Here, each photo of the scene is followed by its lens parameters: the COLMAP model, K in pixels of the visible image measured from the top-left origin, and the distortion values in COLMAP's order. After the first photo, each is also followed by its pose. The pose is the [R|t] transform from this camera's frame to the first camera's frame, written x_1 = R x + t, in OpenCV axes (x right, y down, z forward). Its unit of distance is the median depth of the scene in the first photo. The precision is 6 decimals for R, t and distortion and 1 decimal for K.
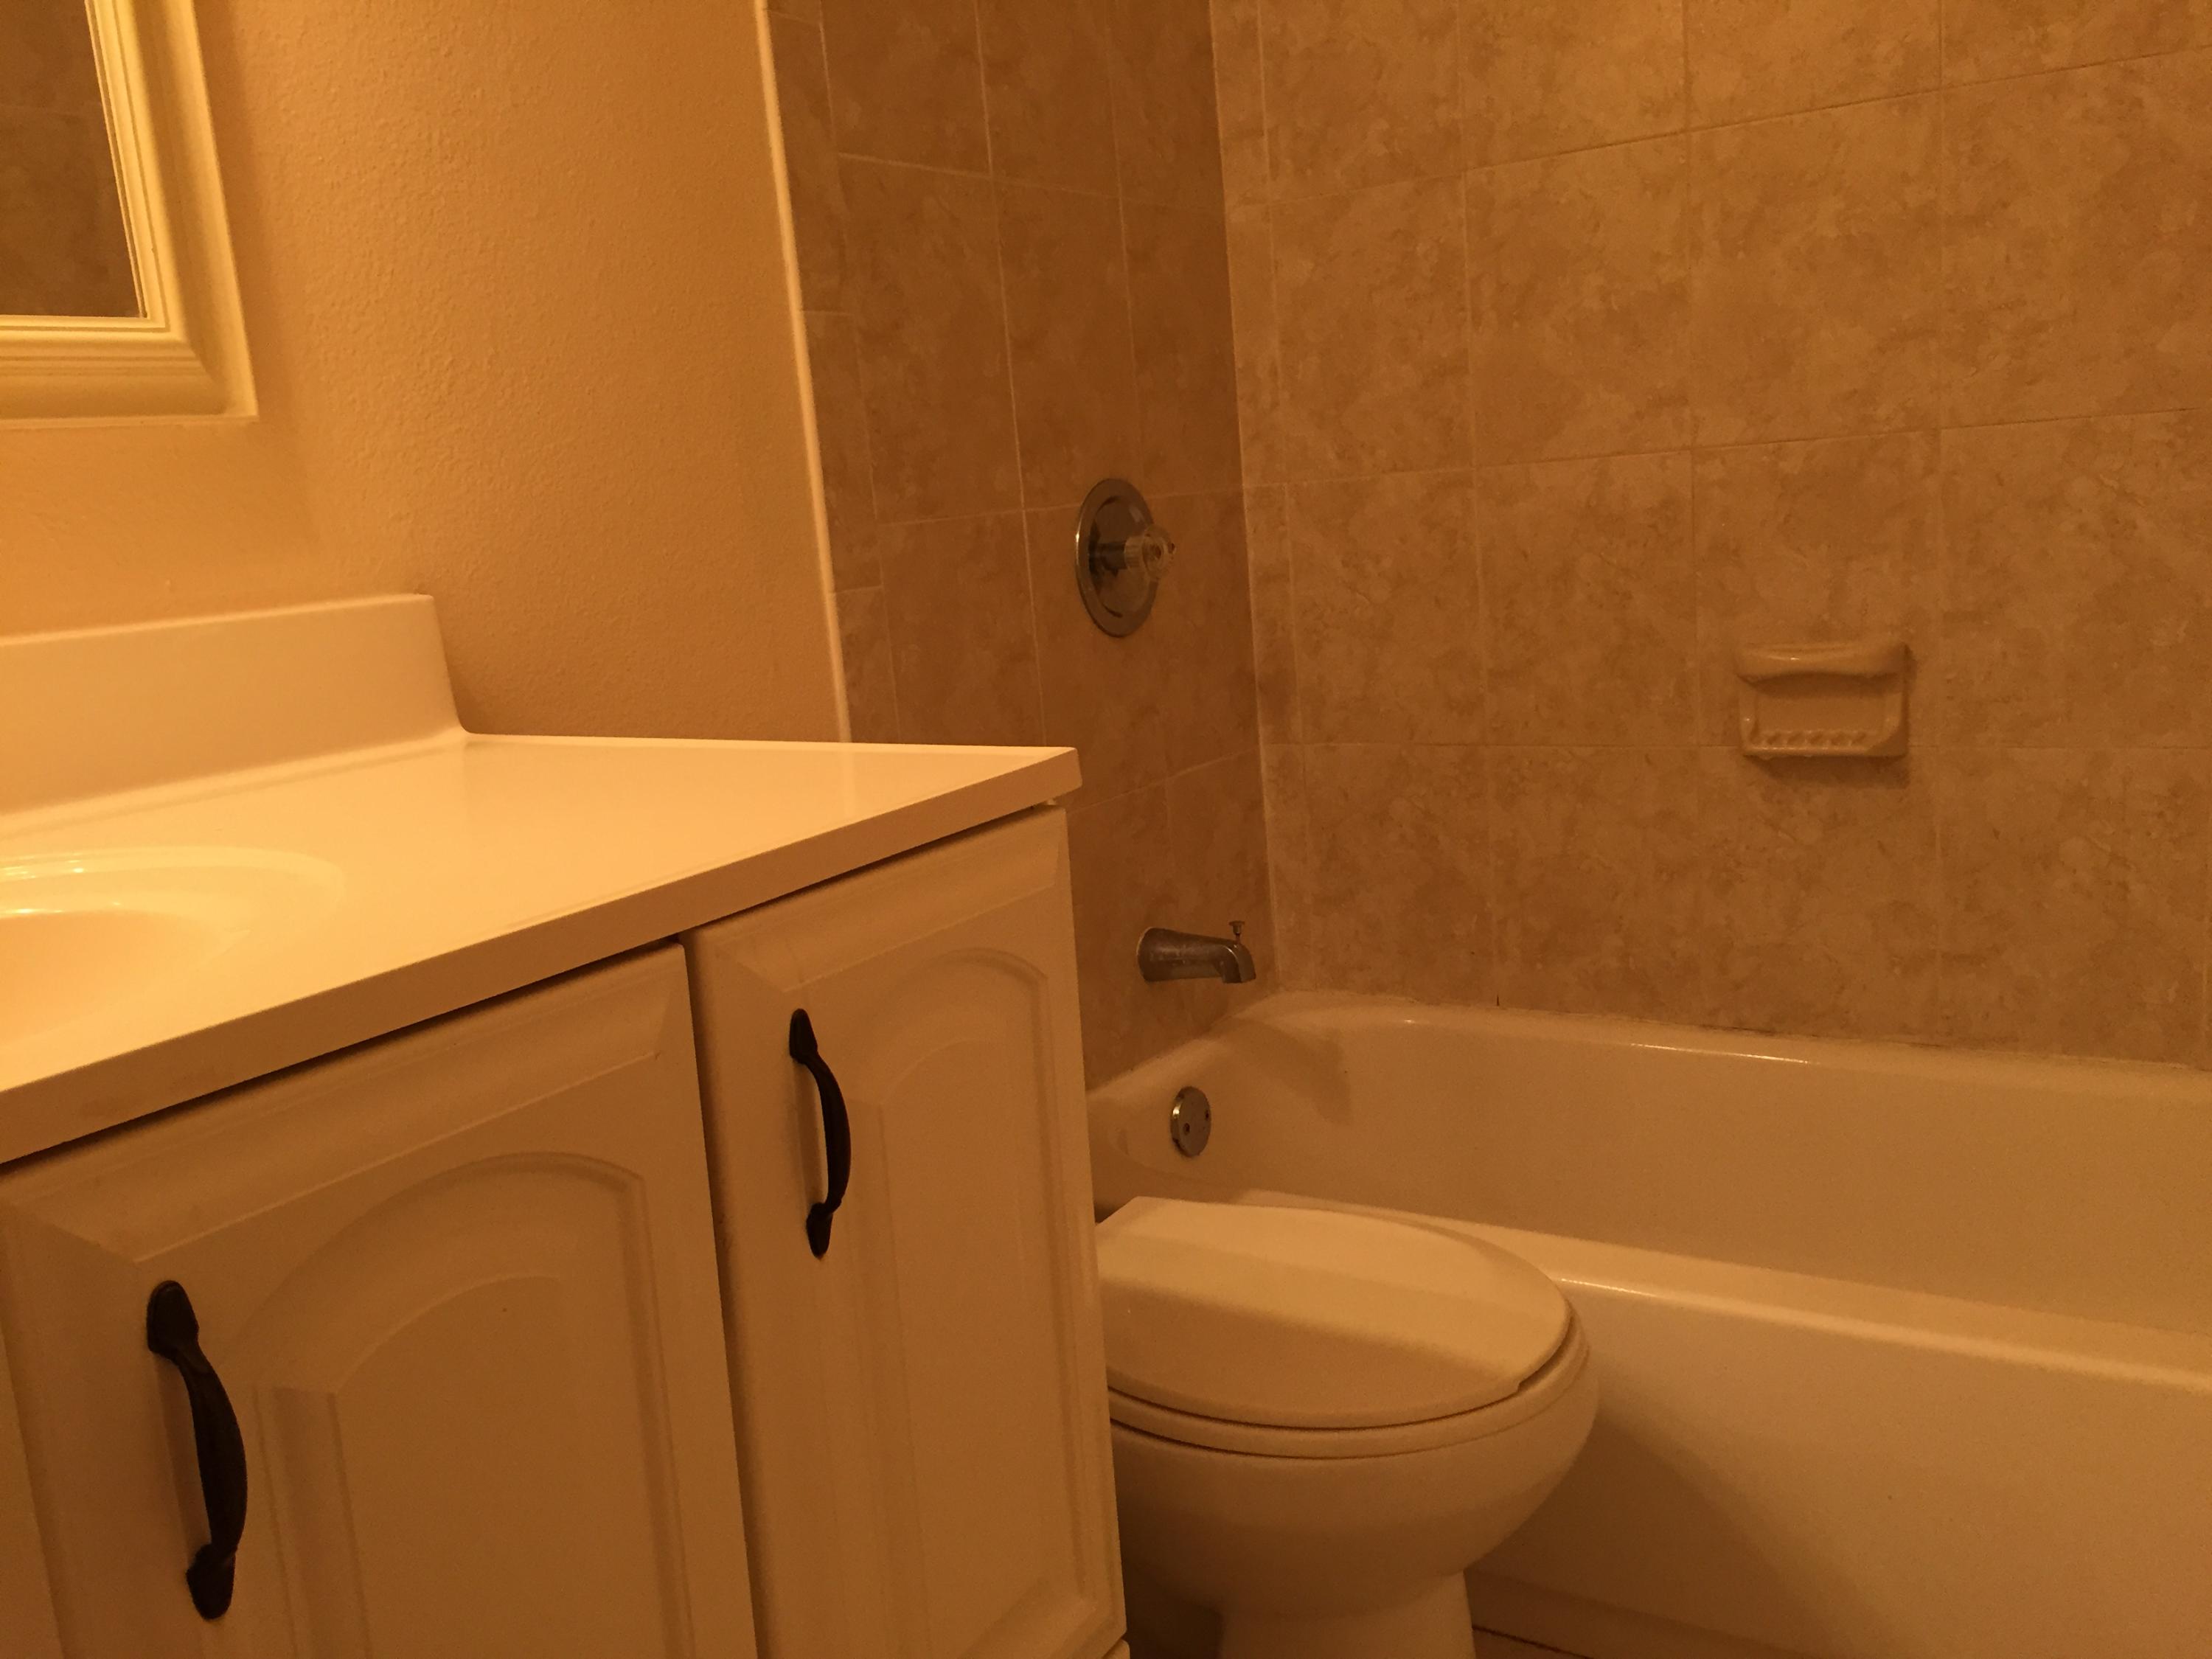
lens RADIAL K [[1903.0, 0, 1106.0], [0, 1903.0, 829.5], [0, 0, 1]] dist [0.039752, 0.004148]
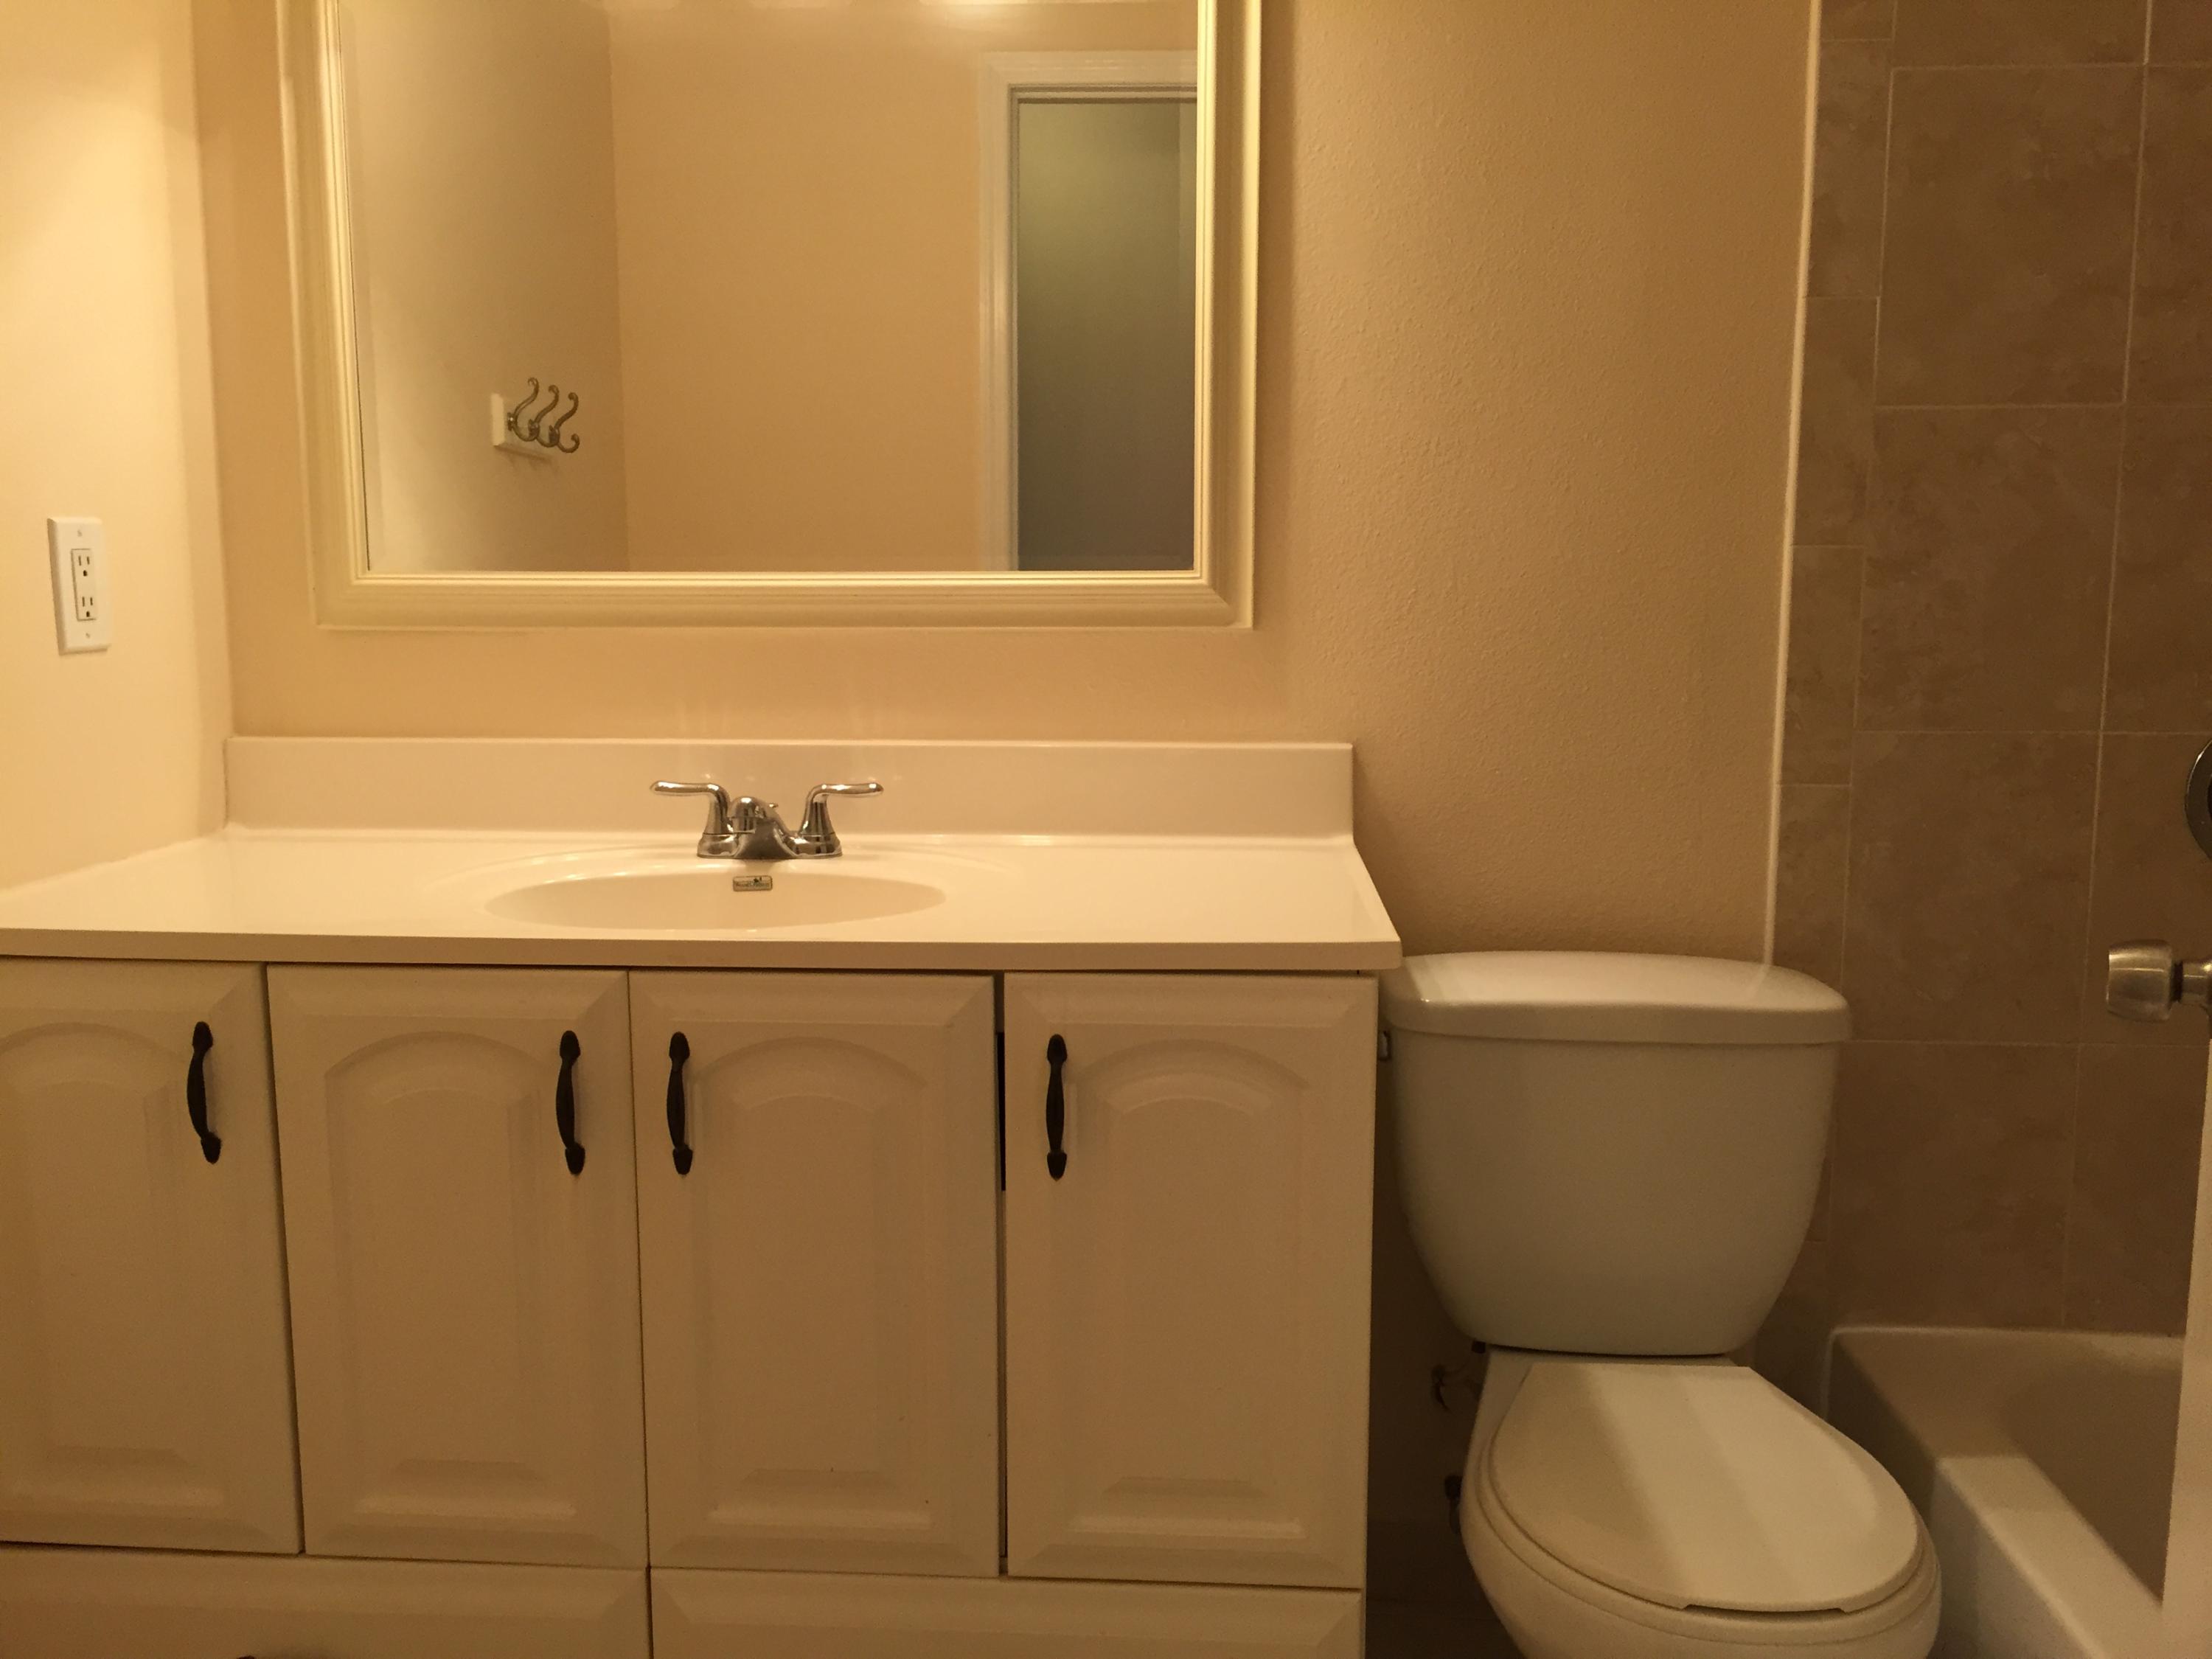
lens RADIAL K [[1876.2, 0, 1106.0], [0, 1876.2, 829.5], [0, 0, 1]] dist [0.003768, 0.000165]
pose [[0.469353, 0.192322, -0.861812, 0.817375], [-0.197300, 0.974159, 0.109942, -0.178799], [0.860686, 0.118434, 0.495169, 0.110617]]
